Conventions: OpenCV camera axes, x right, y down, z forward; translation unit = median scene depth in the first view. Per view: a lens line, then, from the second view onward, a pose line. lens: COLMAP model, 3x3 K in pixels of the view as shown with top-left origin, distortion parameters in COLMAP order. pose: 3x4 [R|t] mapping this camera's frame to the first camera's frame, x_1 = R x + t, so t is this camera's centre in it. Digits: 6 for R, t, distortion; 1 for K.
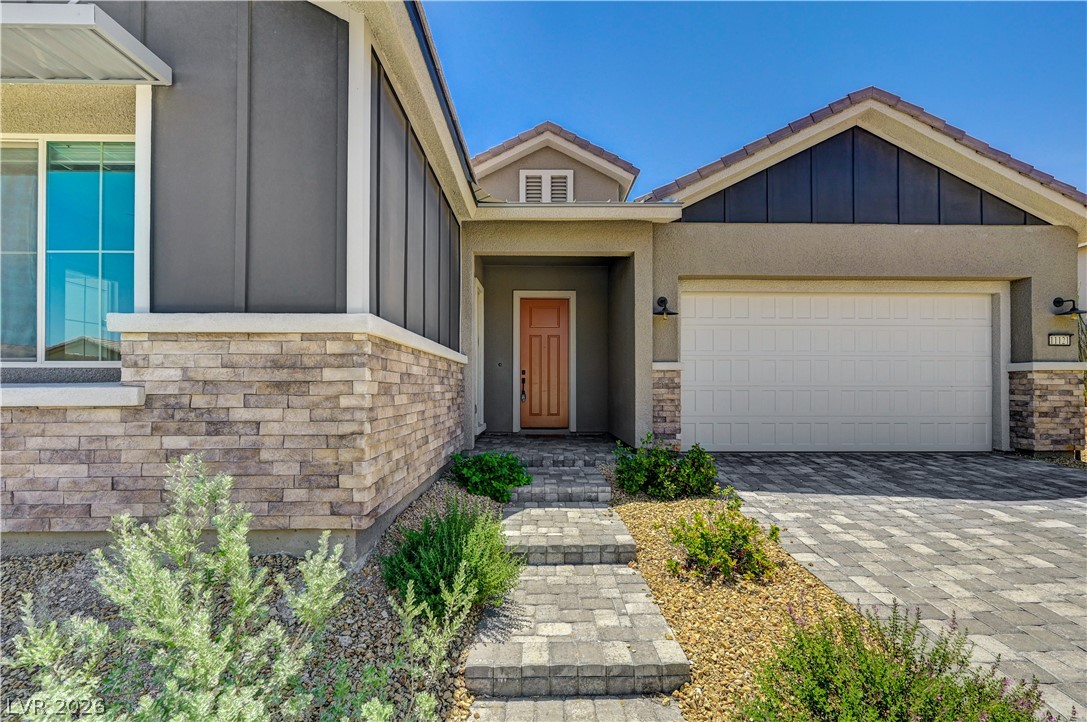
lens RADIAL K [[456.7, 0, 546.1], [0, 456.7, 383.7], [0, 0, 1]] dist [0.004141, 0.000171]
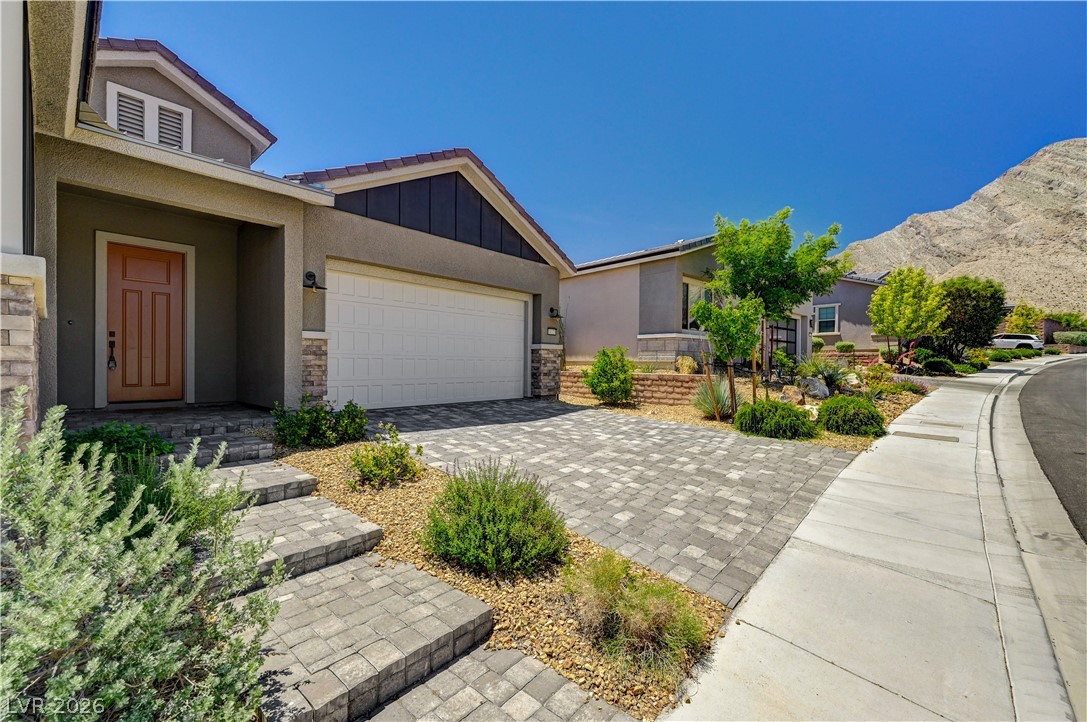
lens RADIAL K [[444.8, 0, 543.5], [0, 444.8, 361.0], [0, 0, 1]] dist [0.000645, 0.000090]
pose [[0.683713, 0.009961, 0.729683, -0.196195], [-0.015679, 0.999877, 0.001042, 0.020421], [-0.729583, -0.012153, 0.683785, -0.192998]]
